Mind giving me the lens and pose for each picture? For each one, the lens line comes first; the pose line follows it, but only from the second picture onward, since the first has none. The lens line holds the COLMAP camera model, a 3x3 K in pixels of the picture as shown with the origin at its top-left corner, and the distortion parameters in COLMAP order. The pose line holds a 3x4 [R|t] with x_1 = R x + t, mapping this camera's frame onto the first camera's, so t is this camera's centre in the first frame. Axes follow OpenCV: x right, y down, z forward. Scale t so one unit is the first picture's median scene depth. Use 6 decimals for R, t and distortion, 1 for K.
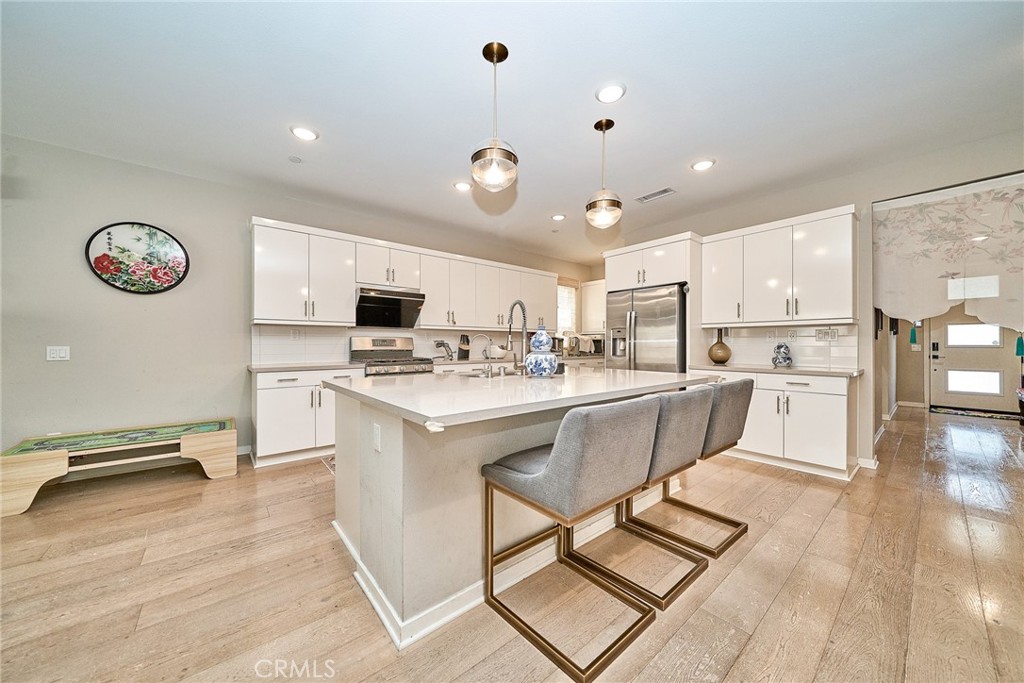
lens RADIAL K [[345.7, 0, 505.7], [0, 345.7, 342.7], [0, 0, 1]] dist [-0.000027, -0.000039]
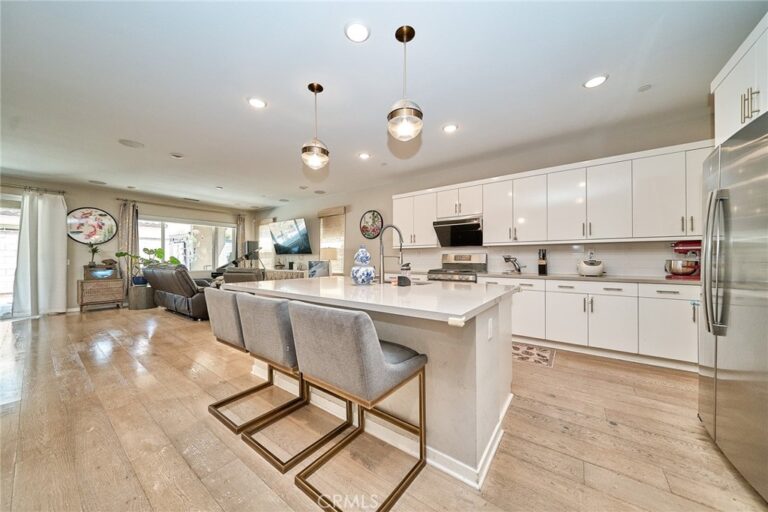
lens RADIAL K [[259.3, 0, 387.3], [0, 259.3, 262.3], [0, 0, 1]] dist [-0.000027, -0.000039]
pose [[0.253784, 0.013610, -0.967165, 0.586037], [0.002304, 0.999890, 0.014675, 0.001345], [0.967258, -0.005953, 0.253725, 0.463728]]
